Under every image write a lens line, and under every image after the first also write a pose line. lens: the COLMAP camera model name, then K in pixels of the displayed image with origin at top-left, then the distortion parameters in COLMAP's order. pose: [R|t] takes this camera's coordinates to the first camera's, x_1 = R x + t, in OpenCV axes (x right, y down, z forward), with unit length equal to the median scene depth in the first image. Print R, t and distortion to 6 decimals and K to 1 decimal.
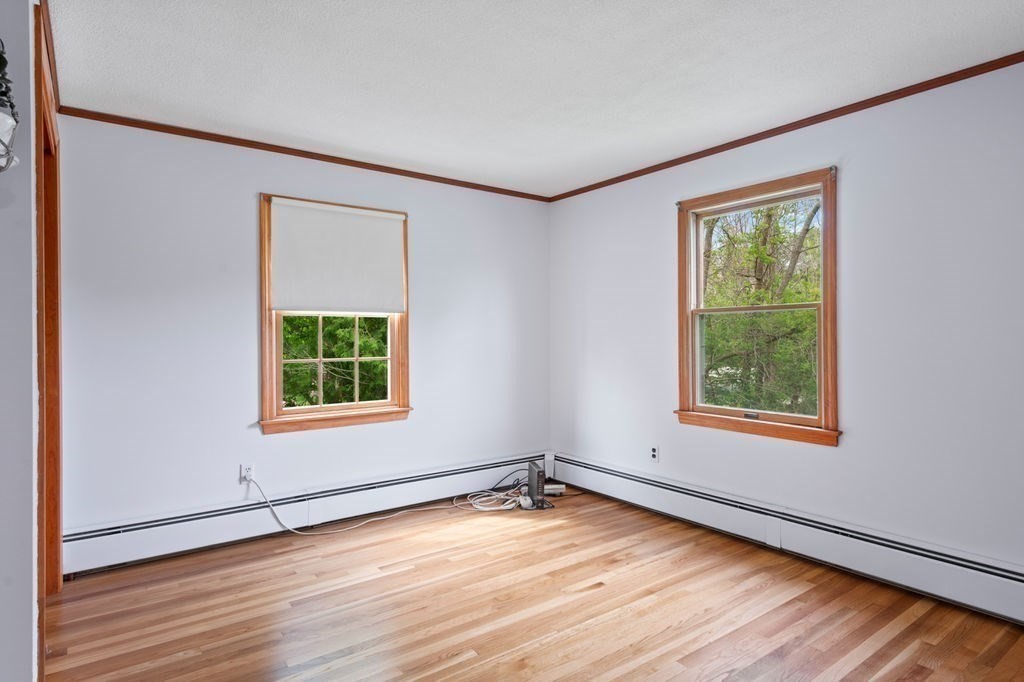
lens RADIAL K [[565.6, 0, 512.0], [0, 565.6, 341.0], [0, 0, 1]] dist [0.002183, 0.000161]
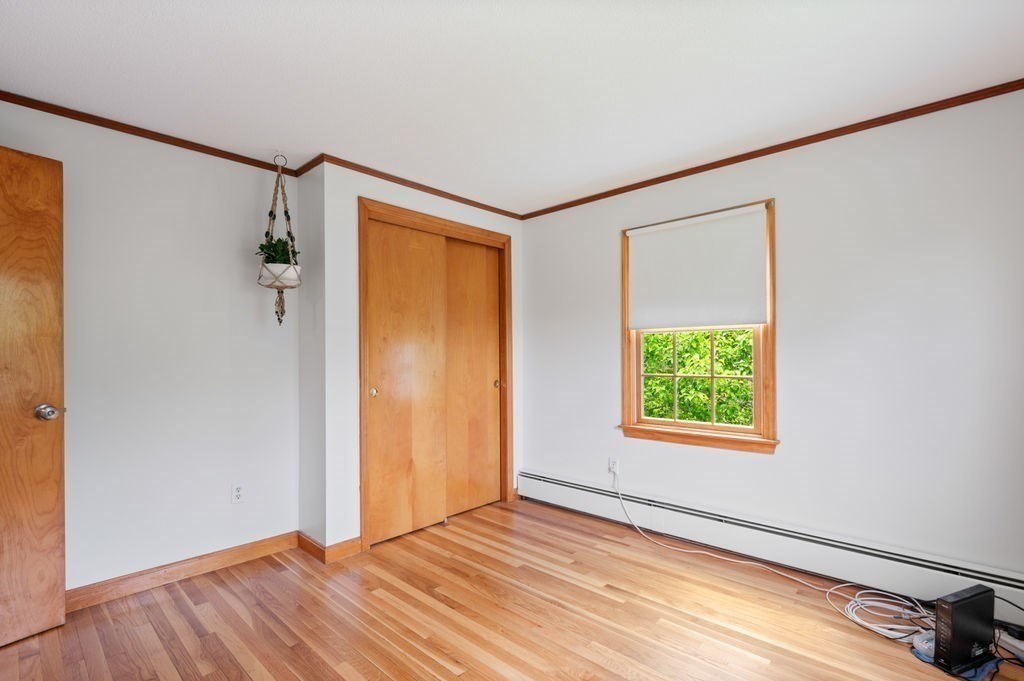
lens RADIAL K [[476.3, 0, 512.8], [0, 476.3, 357.6], [0, 0, 1]] dist [0.000077, -0.000344]
pose [[0.178519, 0.008595, -0.983899, 0.486284], [-0.002151, 0.999963, 0.008345, -0.005638], [0.983934, 0.000627, 0.178531, 0.597495]]
